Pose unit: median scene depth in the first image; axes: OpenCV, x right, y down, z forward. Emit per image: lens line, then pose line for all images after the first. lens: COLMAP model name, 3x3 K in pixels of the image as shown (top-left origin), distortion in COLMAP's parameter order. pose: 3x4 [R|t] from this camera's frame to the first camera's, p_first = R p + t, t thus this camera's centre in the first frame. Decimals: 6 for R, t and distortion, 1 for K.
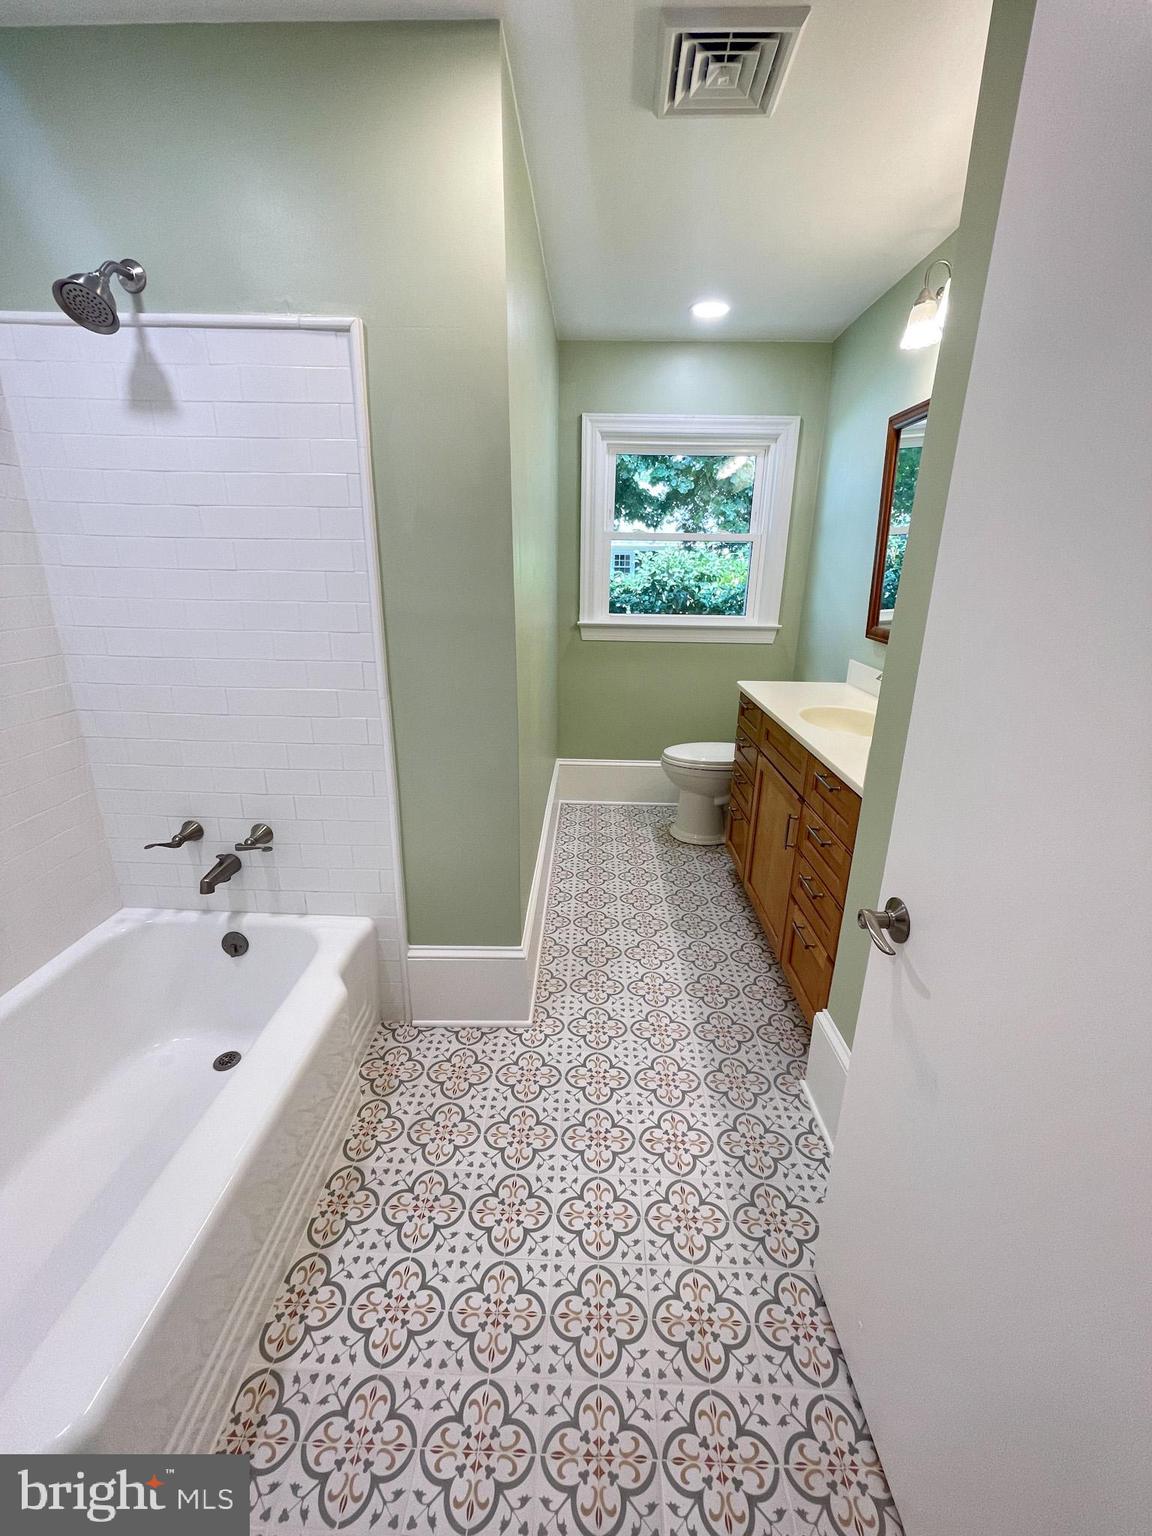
lens RADIAL K [[619.7, 0, 576.0], [0, 619.7, 768.0], [0, 0, 1]] dist [0.000407, -0.000806]
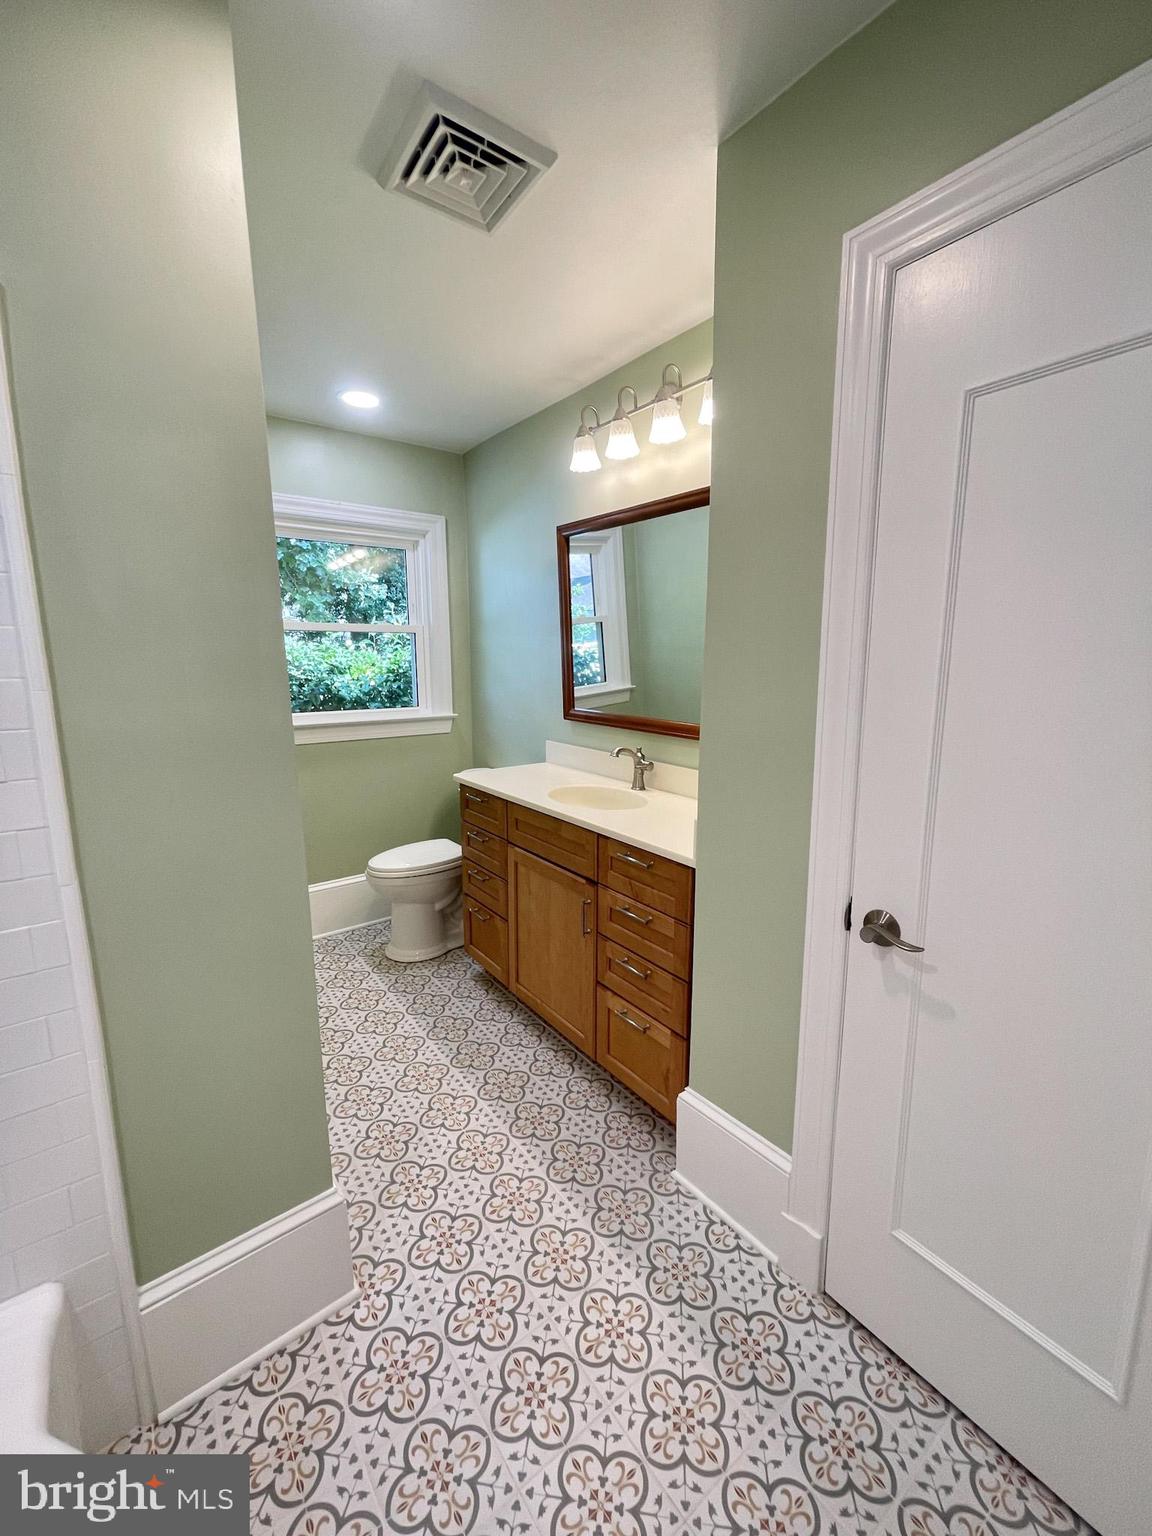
lens RADIAL K [[621.2, 0, 574.7], [0, 621.2, 767.5], [0, 0, 1]] dist [-0.000130, 0.000115]
pose [[0.777595, -0.125099, 0.616195, -0.182510], [0.208547, 0.975846, -0.065057, -0.052277], [-0.593173, 0.179093, 0.784902, 0.149123]]
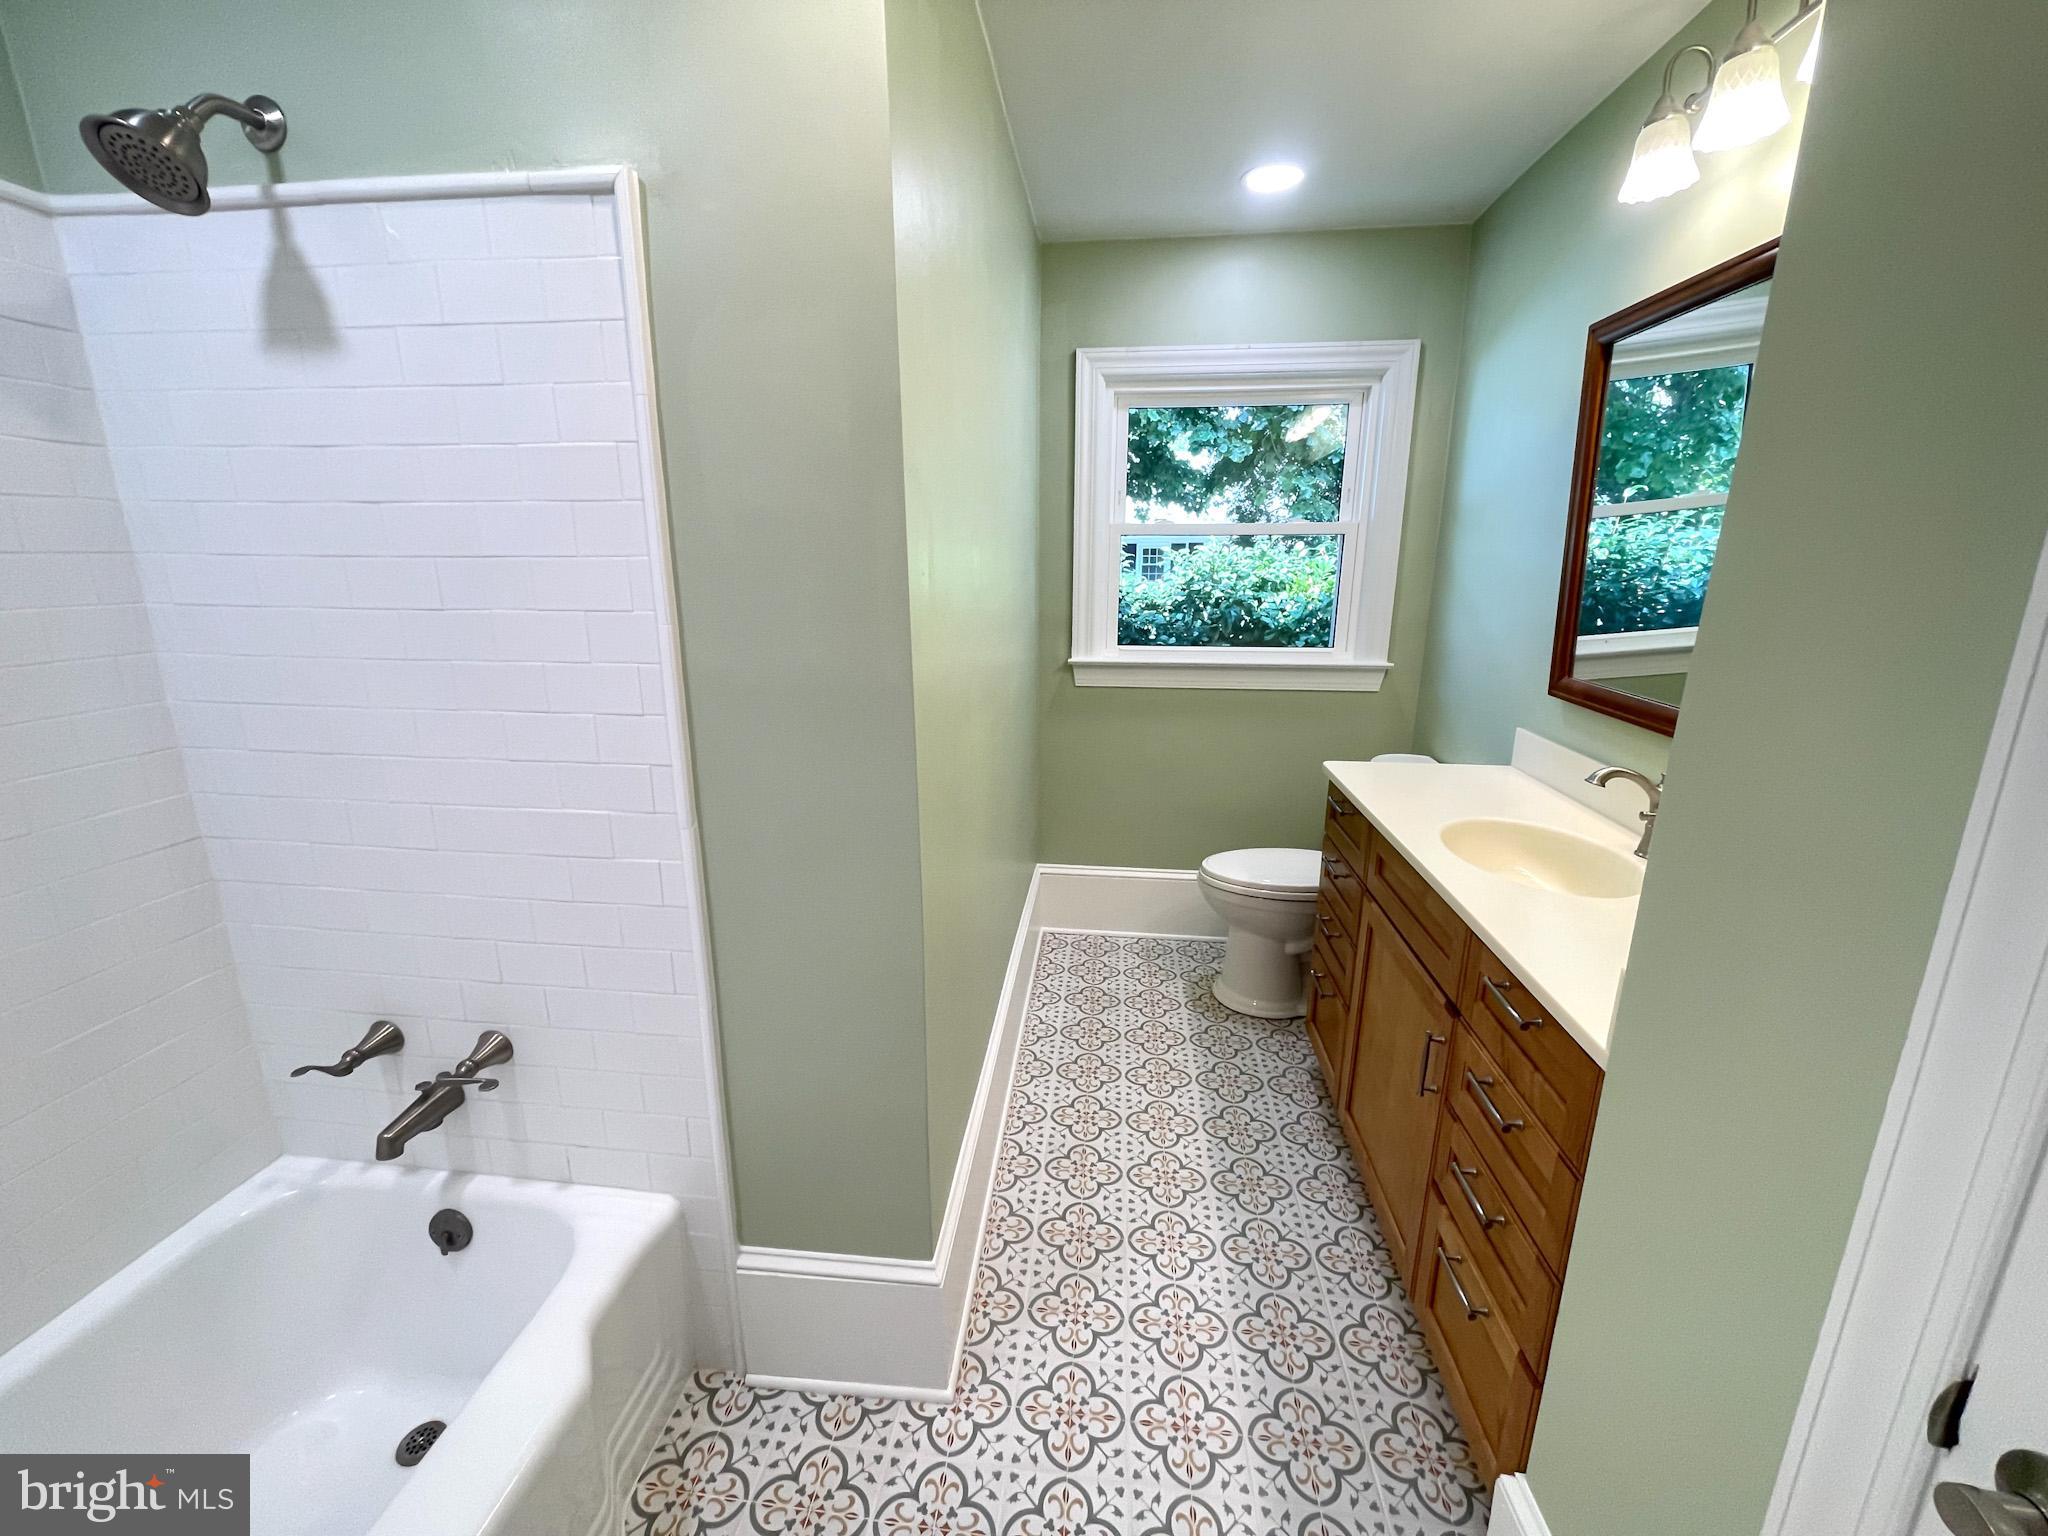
lens RADIAL K [[824.1, 0, 1021.0], [0, 824.1, 775.7], [0, 0, 1]] dist [-0.007324, 0.000351]
pose [[0.996042, 0.008131, -0.088516, 0.038133], [-0.013542, 0.998064, -0.060704, -0.076073], [0.087851, 0.061663, 0.994223, 0.179455]]
